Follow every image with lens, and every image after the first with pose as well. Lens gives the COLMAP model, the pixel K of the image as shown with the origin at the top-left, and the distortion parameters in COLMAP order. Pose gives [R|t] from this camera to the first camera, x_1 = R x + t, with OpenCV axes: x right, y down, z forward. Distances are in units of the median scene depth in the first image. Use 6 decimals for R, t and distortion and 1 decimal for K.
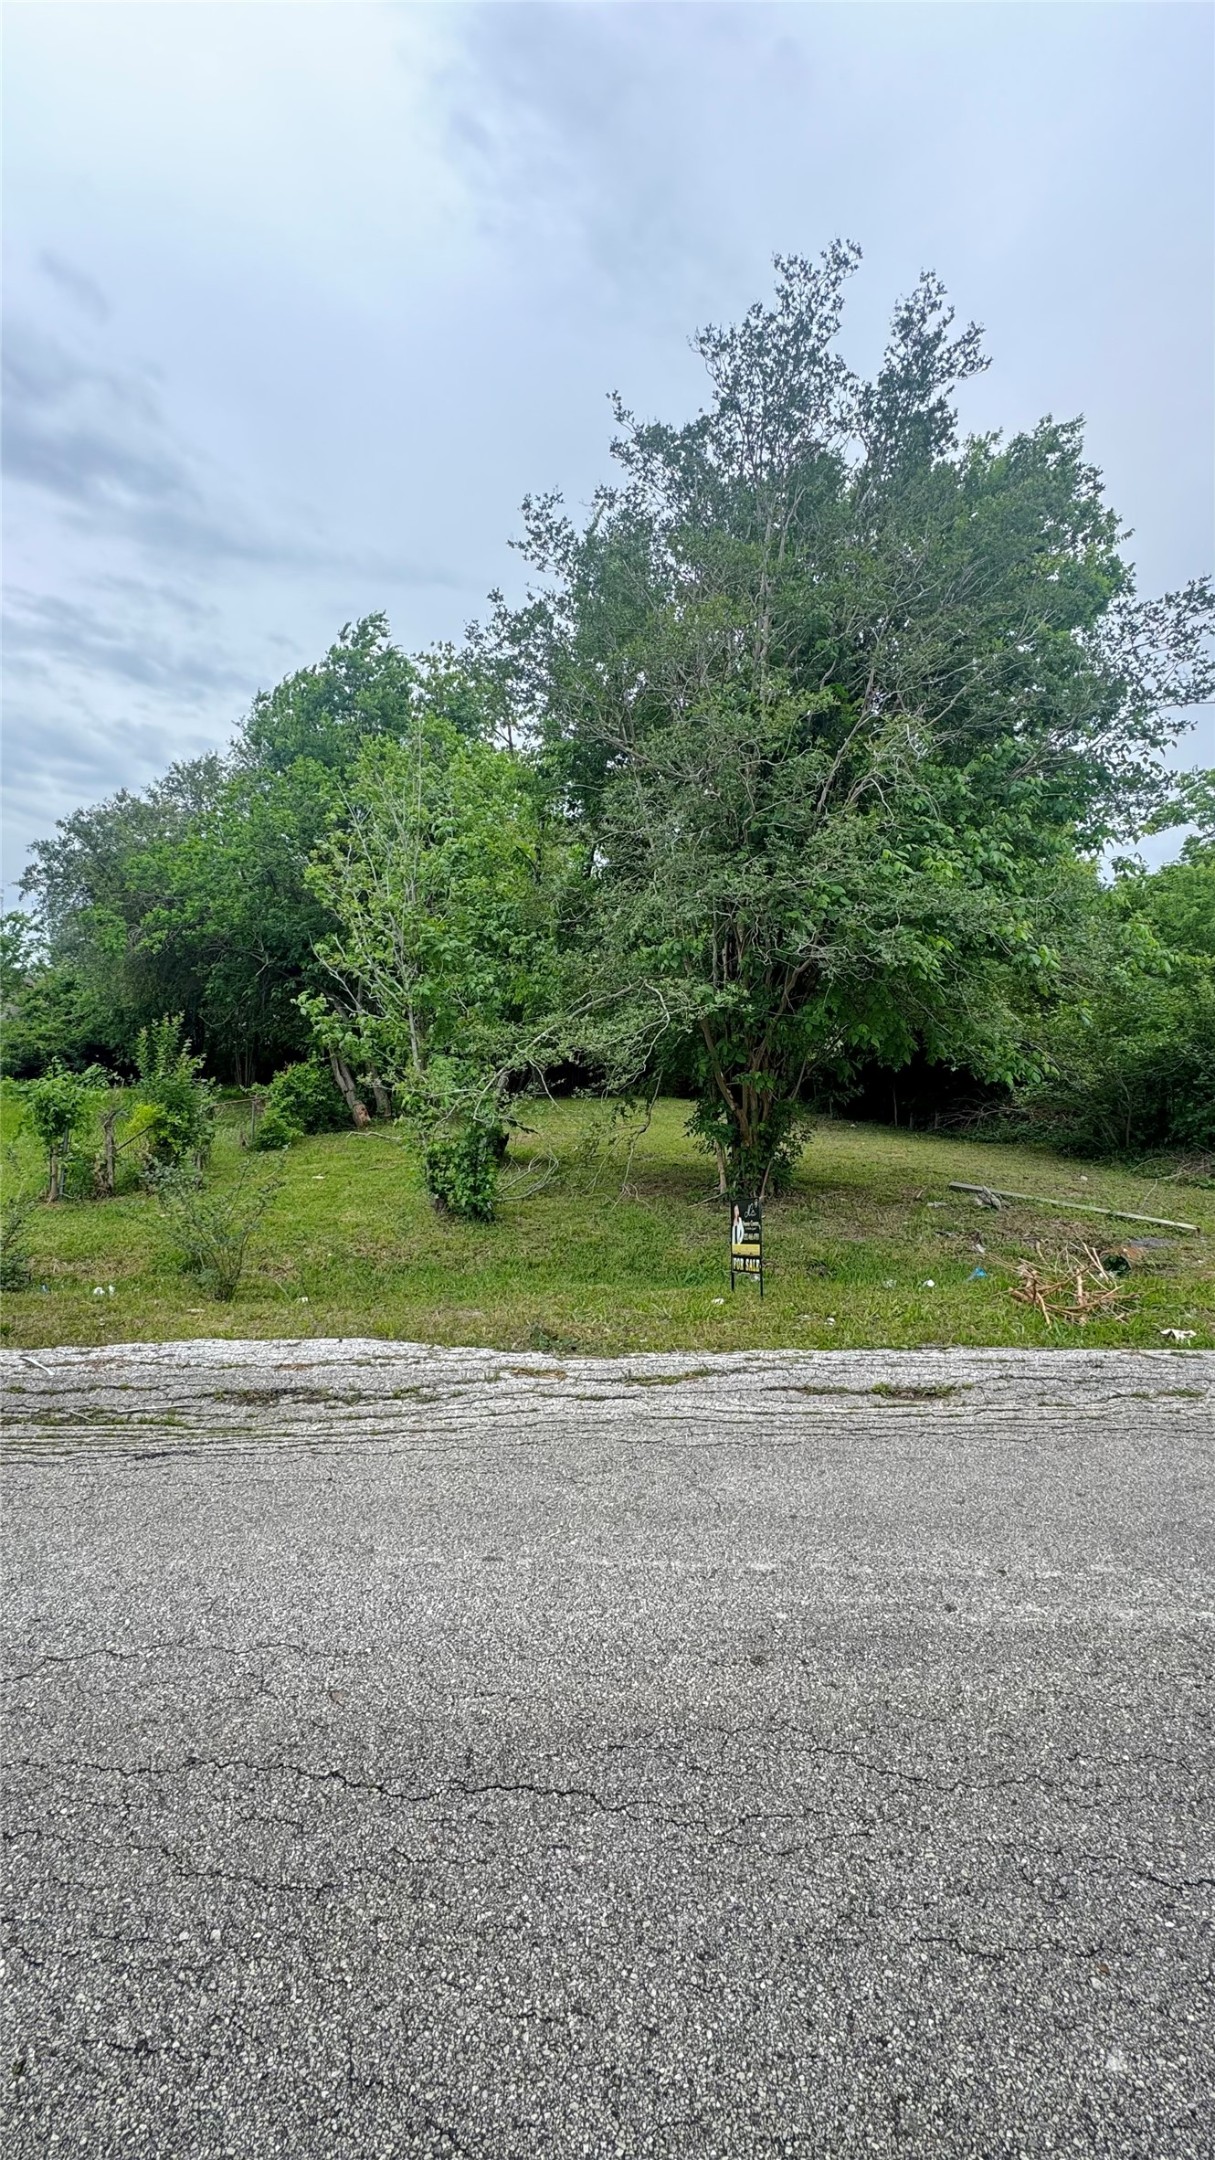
lens RADIAL K [[864.4, 0, 608.4], [0, 864.4, 1085.8], [0, 0, 1]] dist [-0.008617, 0.001114]
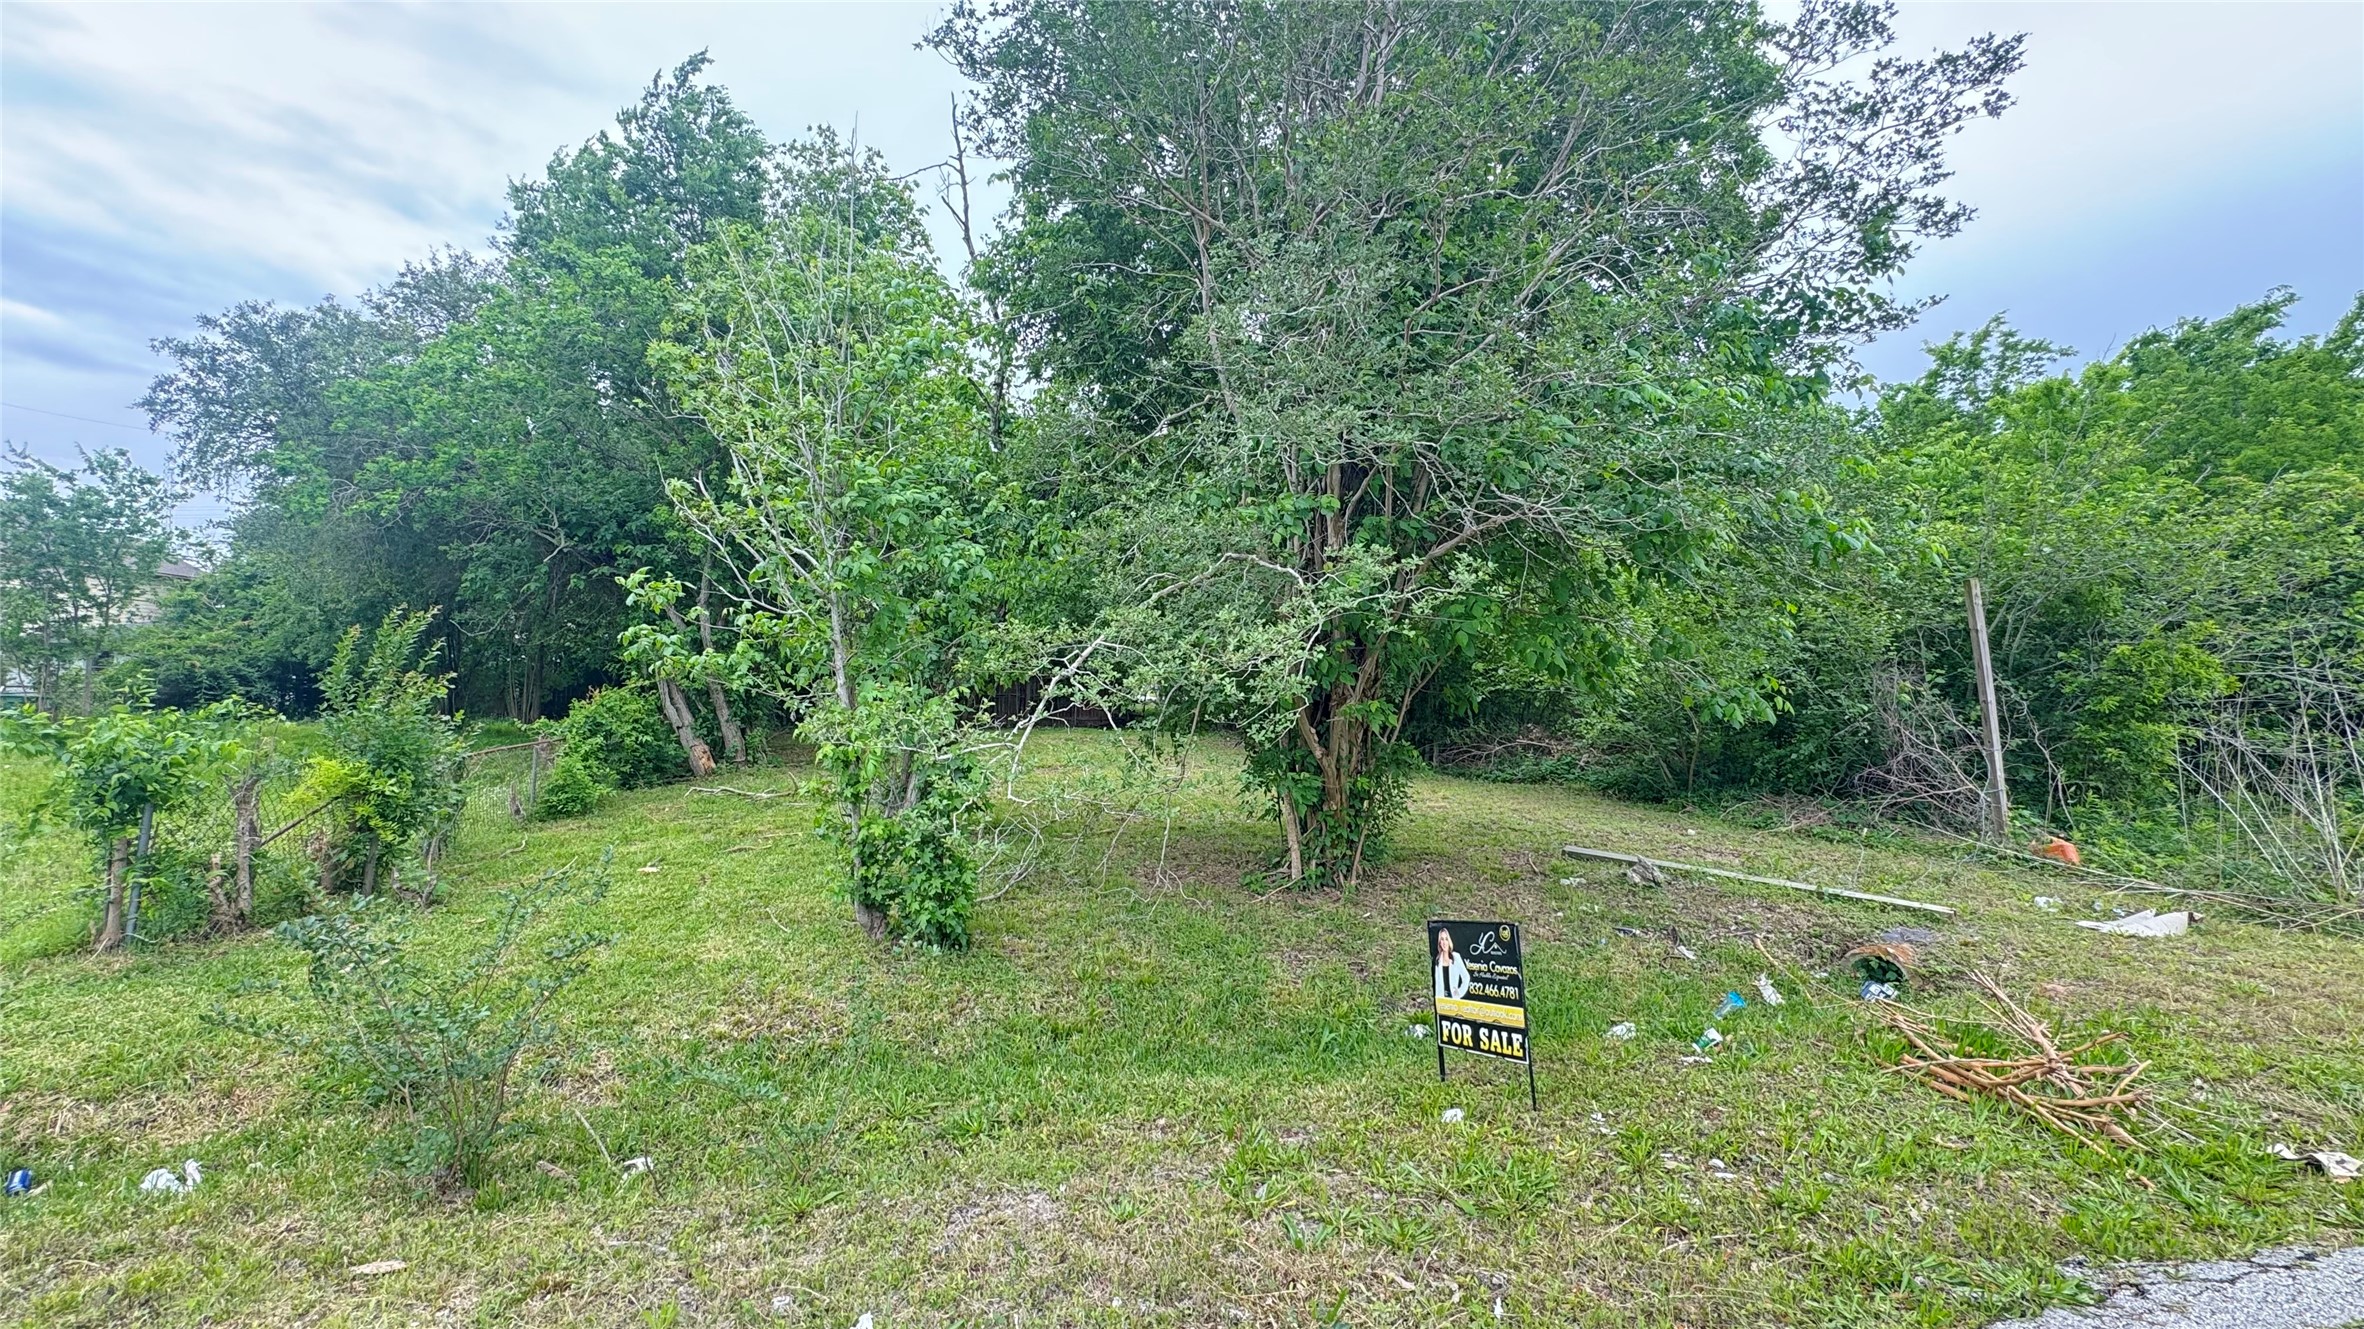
lens RADIAL K [[946.0, 0, 1181.8], [0, 946.0, 664.3], [0, 0, 1]] dist [-0.008617, 0.001114]
pose [[0.977864, 0.005455, 0.209172, -0.110286], [0.005083, 0.998746, -0.049809, -0.008534], [-0.209181, 0.049770, 0.976610, 0.263269]]
